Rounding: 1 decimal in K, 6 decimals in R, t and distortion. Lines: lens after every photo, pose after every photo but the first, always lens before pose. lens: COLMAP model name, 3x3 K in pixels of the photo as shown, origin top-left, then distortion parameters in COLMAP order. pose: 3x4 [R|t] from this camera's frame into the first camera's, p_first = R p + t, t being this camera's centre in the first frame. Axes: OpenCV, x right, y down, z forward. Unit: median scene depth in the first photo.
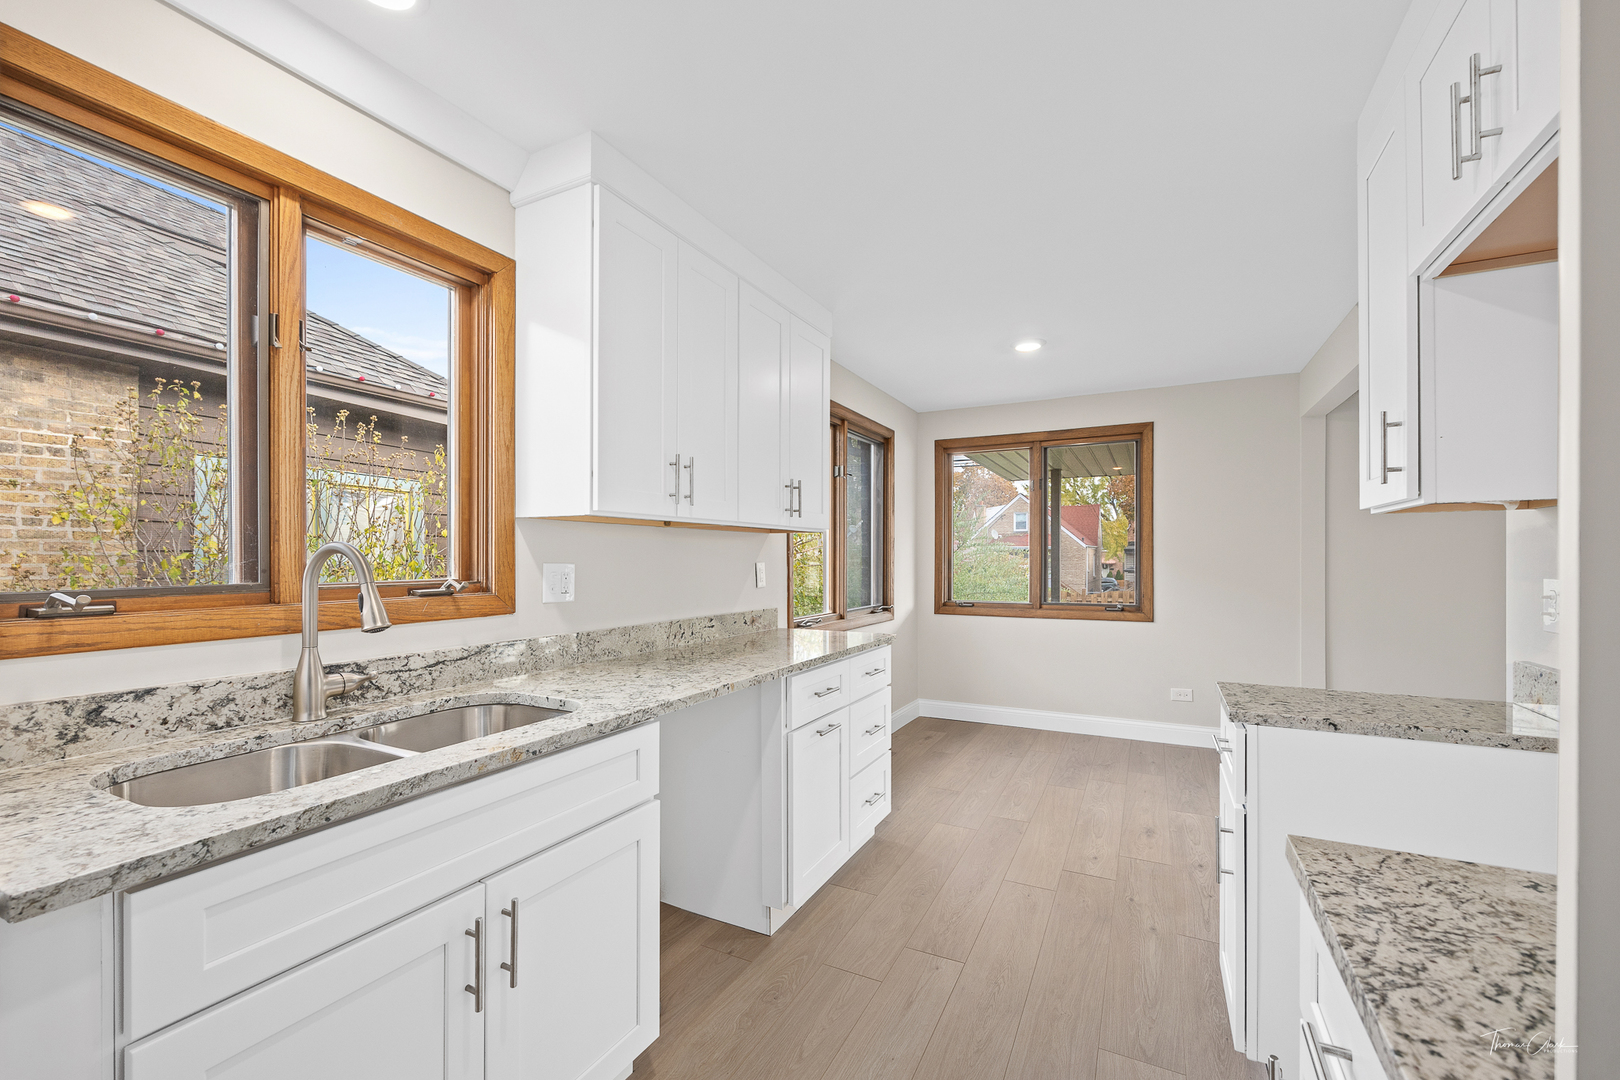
lens RADIAL K [[656.0, 0, 819.1], [0, 656.0, 550.4], [0, 0, 1]] dist [0.000976, -0.000051]
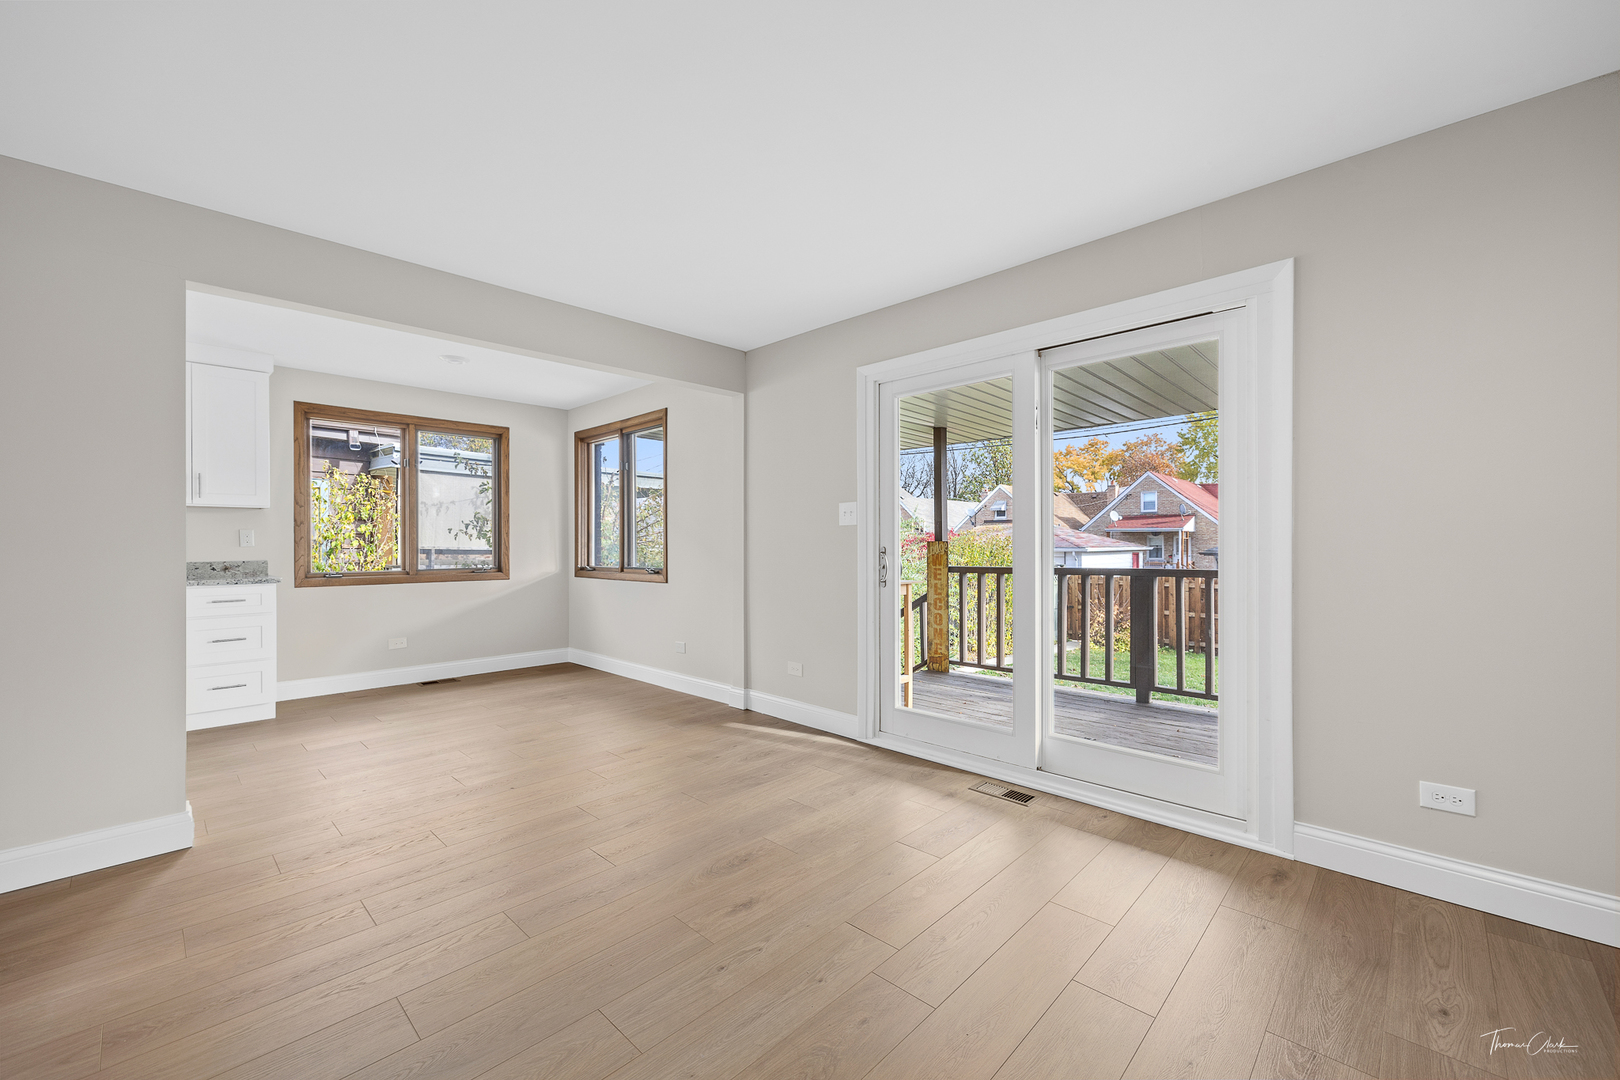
lens RADIAL K [[645.5, 0, 809.9], [0, 645.5, 545.7], [0, 0, 1]] dist [-0.001324, -0.000310]
pose [[0.957165, -0.006099, -0.289480, 1.895585], [0.009819, 0.999887, 0.011399, 0.062717], [0.289378, -0.013753, 0.957116, -0.013864]]
